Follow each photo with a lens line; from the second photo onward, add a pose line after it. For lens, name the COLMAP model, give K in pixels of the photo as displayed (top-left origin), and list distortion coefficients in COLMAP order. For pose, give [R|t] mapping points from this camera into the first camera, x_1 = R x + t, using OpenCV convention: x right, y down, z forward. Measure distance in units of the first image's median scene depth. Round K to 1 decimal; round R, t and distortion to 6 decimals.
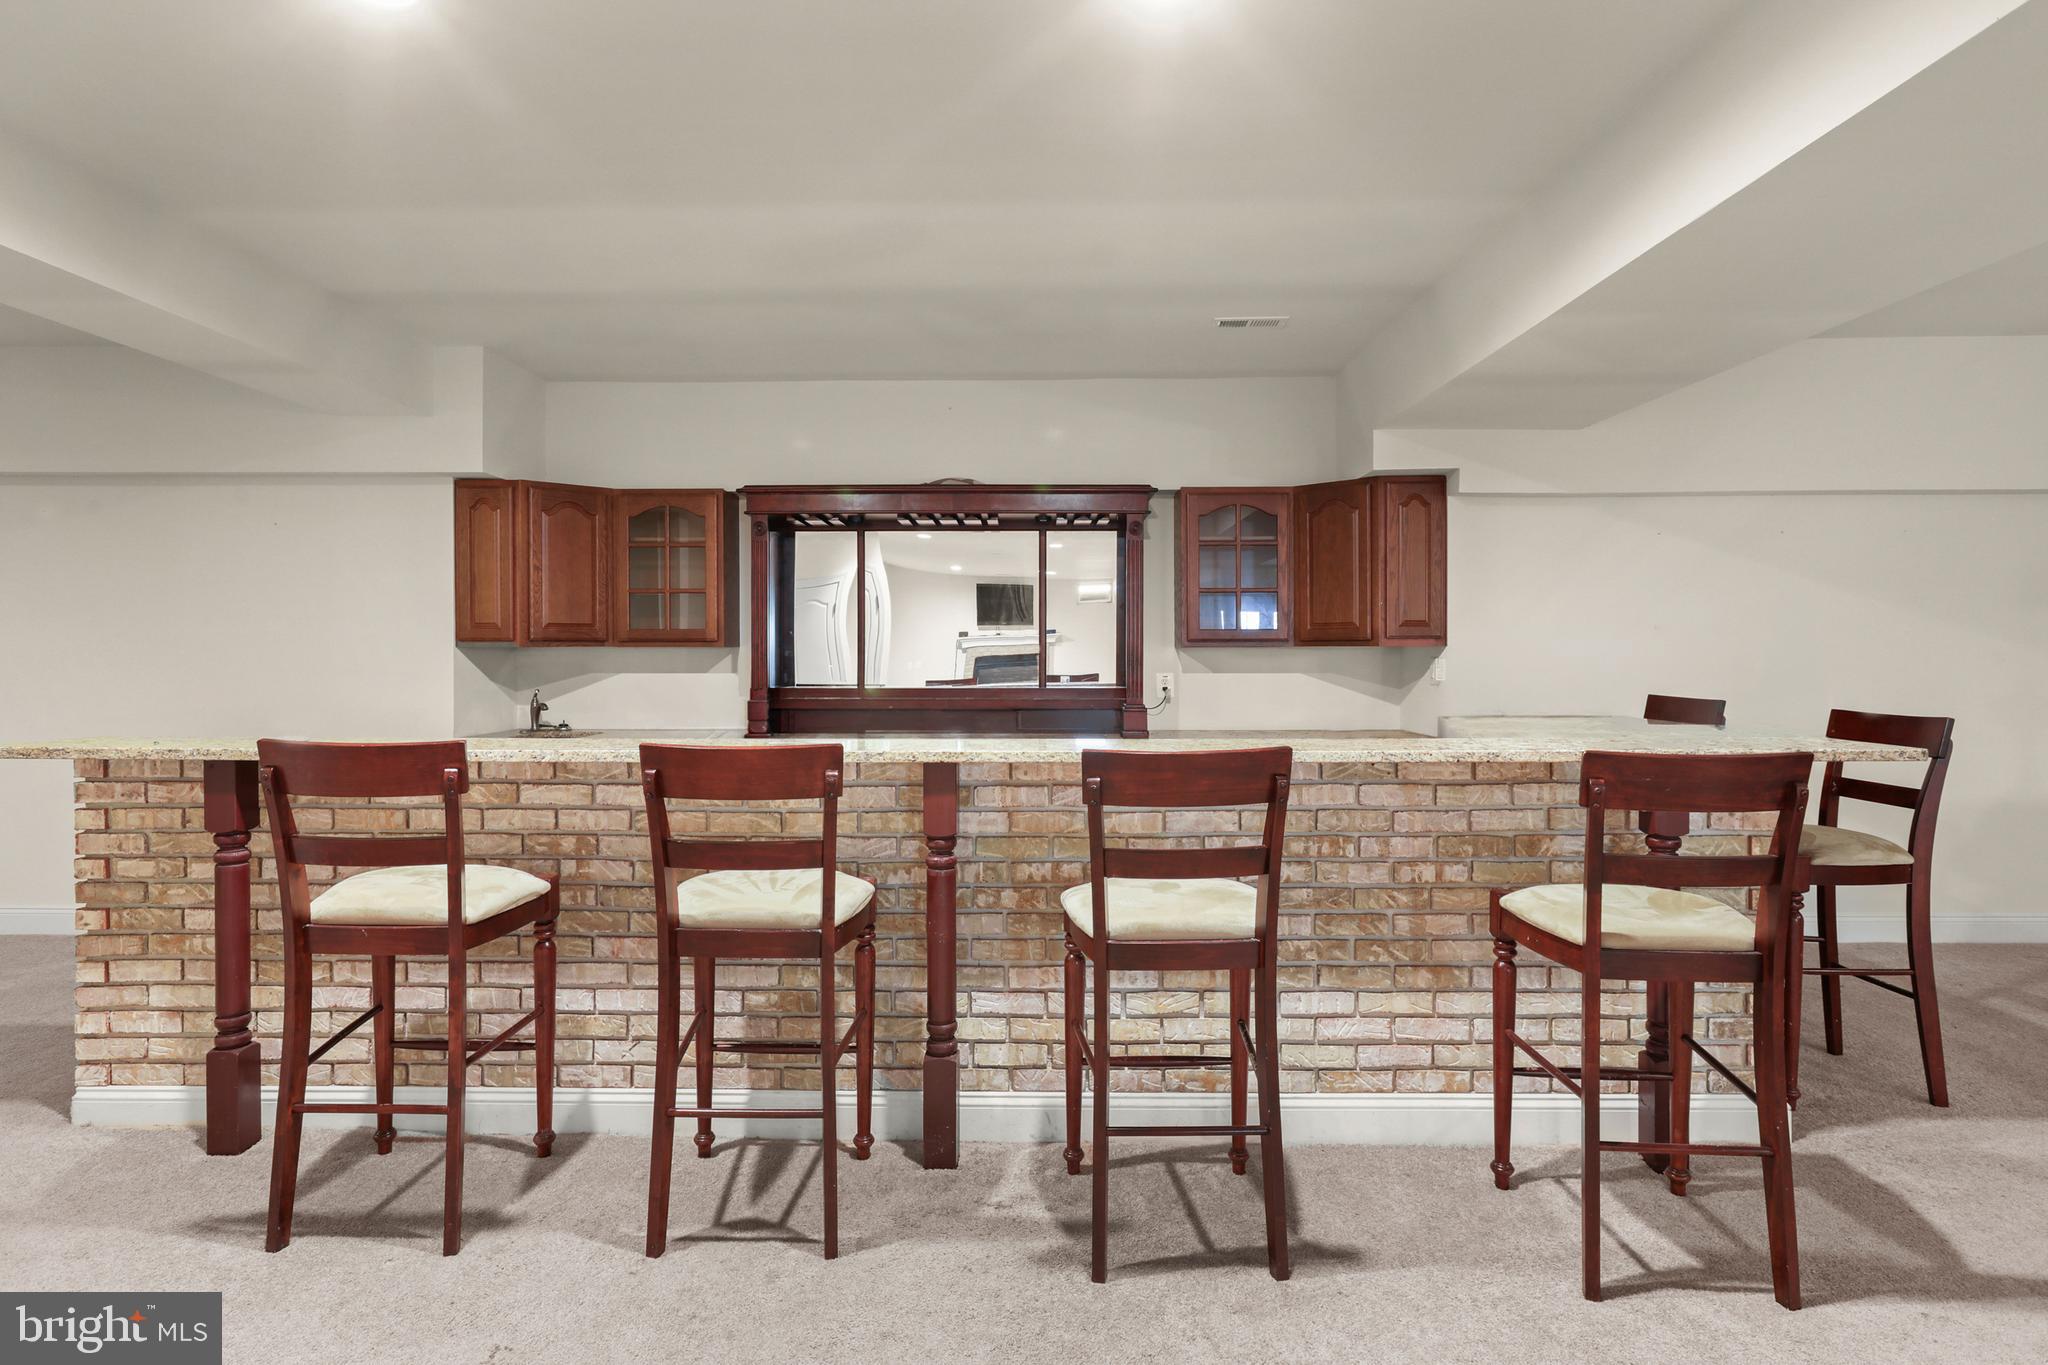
lens RADIAL K [[1087.3, 0, 1020.8], [0, 1087.3, 670.1], [0, 0, 1]] dist [-0.022176, -0.000349]
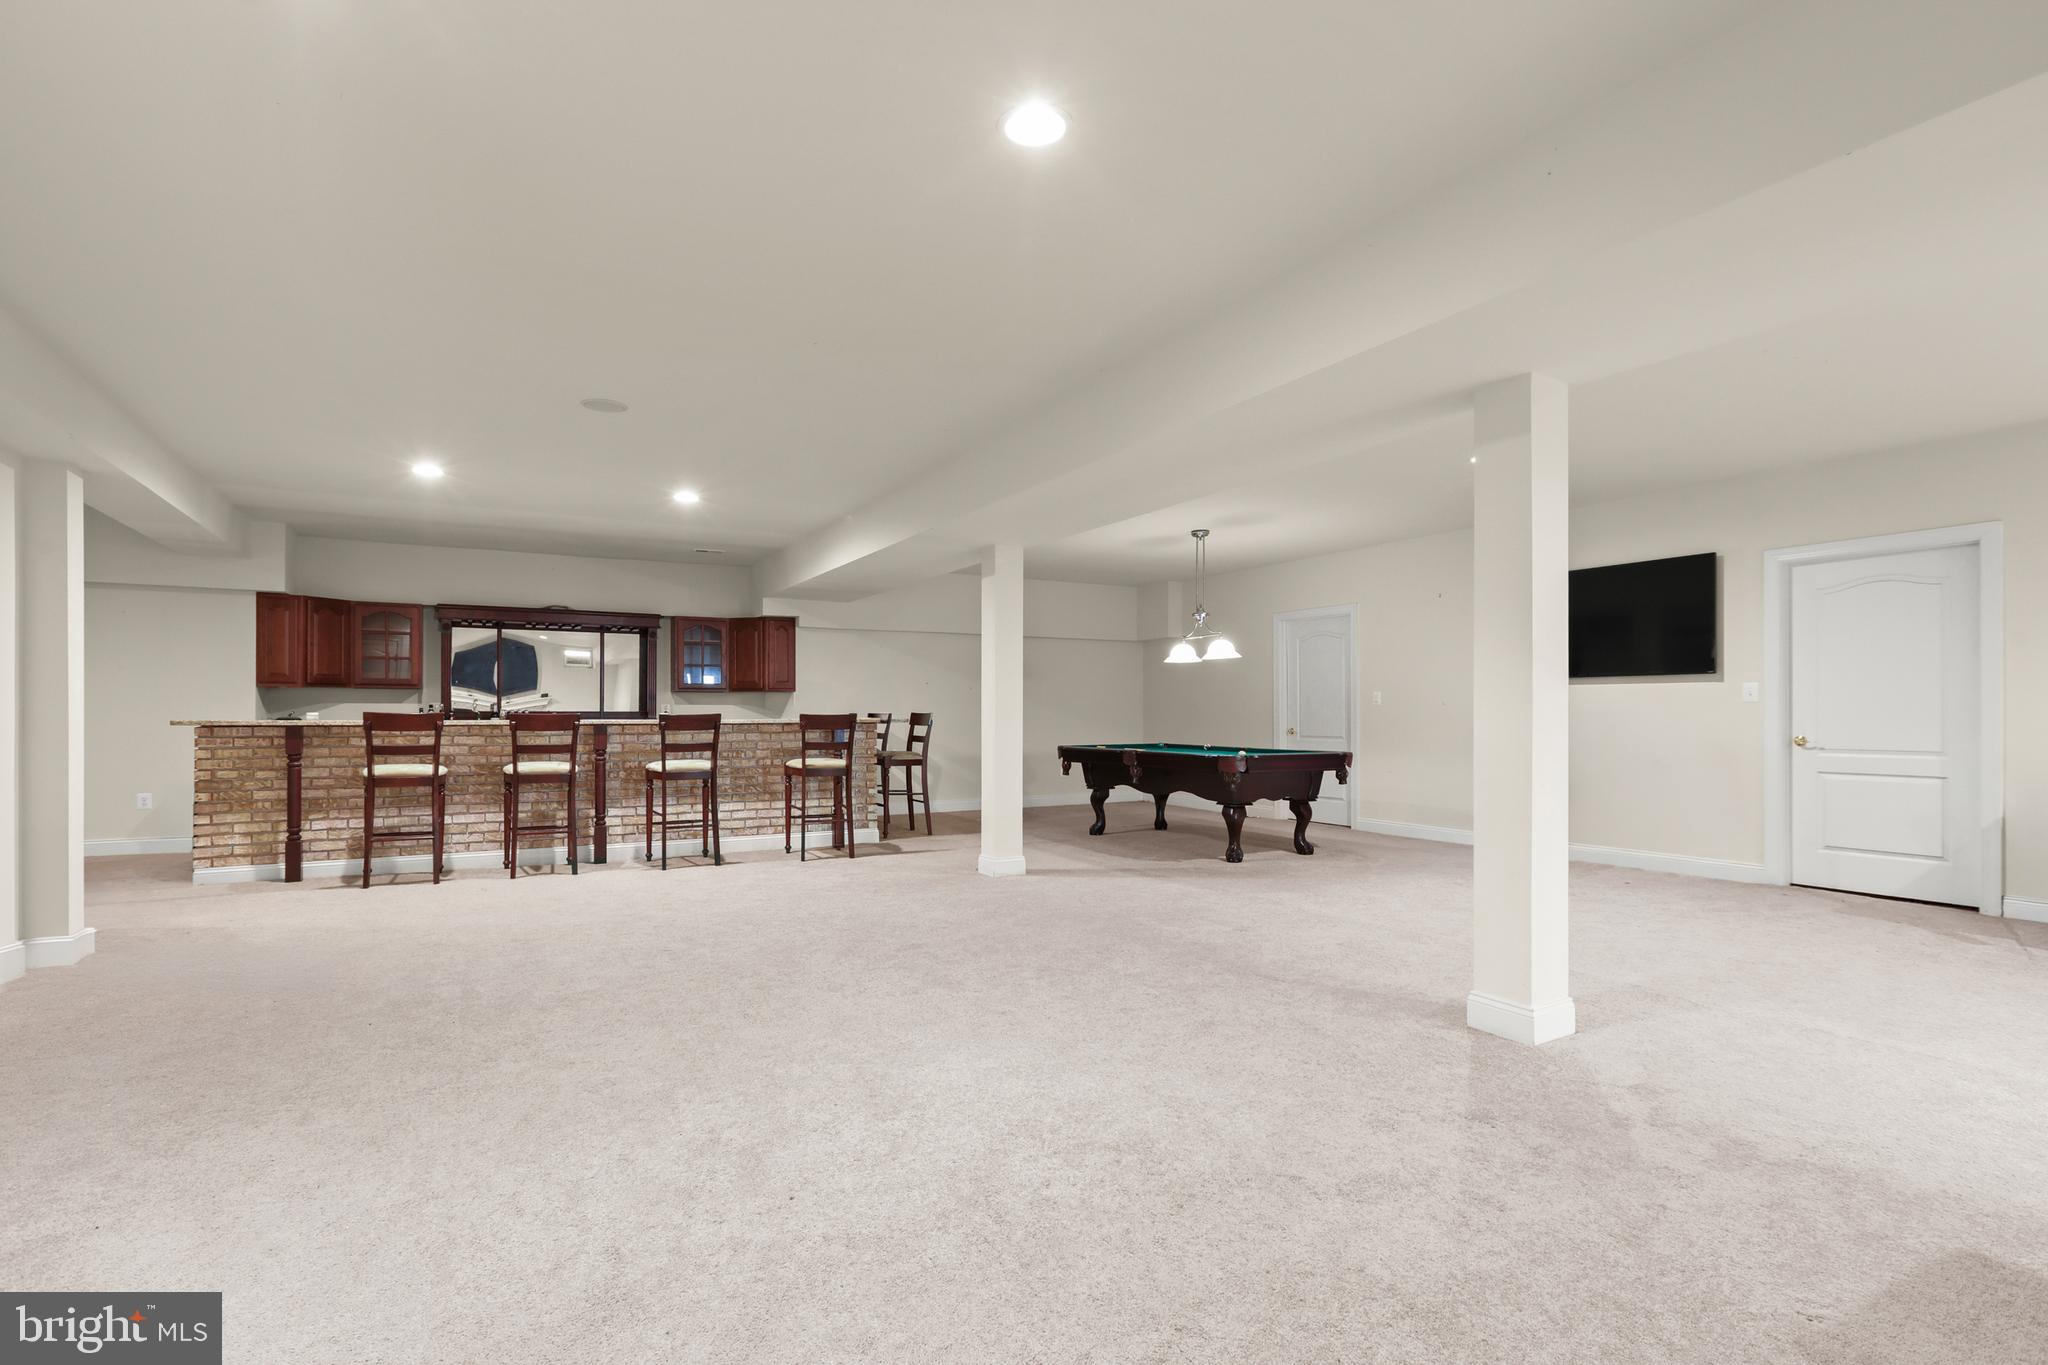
lens RADIAL K [[1010.1, 0, 1013.2], [0, 1010.1, 713.6], [0, 0, 1]] dist [0.000328, 0.000207]
pose [[0.876916, 0.002224, 0.480638, -0.378992], [0.005478, 0.999878, -0.014621, 0.093600], [-0.480612, 0.015454, 0.876797, -1.788259]]
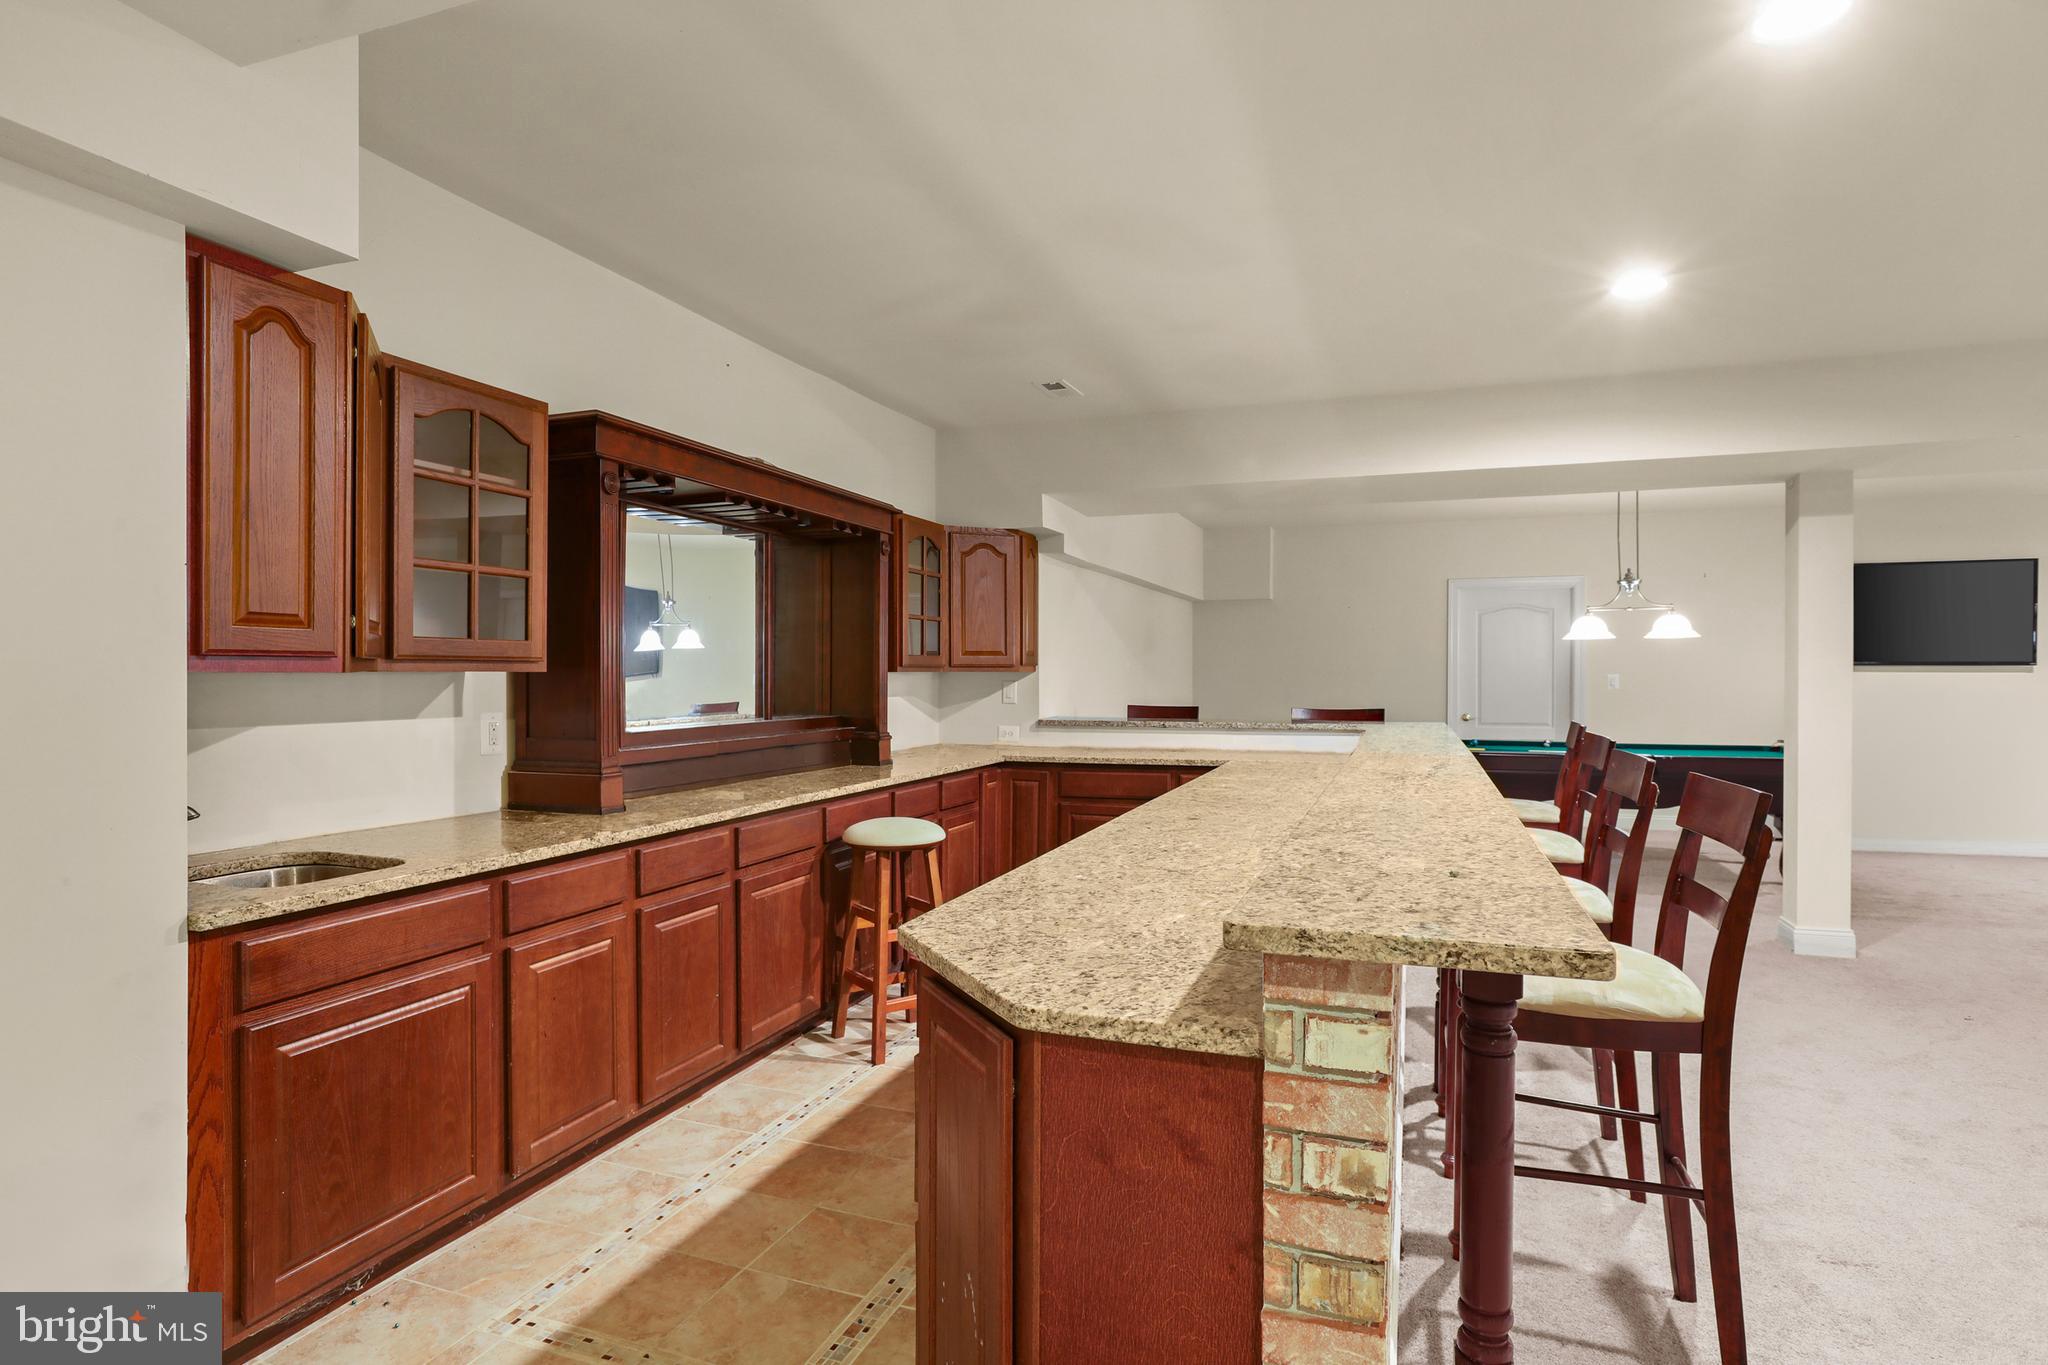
lens RADIAL K [[1087.3, 0, 1020.8], [0, 1087.3, 670.1], [0, 0, 1]] dist [-0.022176, -0.000349]
pose [[0.323743, 0.002447, 0.946142, -1.302540], [0.014410, 0.999868, -0.007517, -0.024589], [-0.946035, 0.016067, 0.323665, 0.990944]]
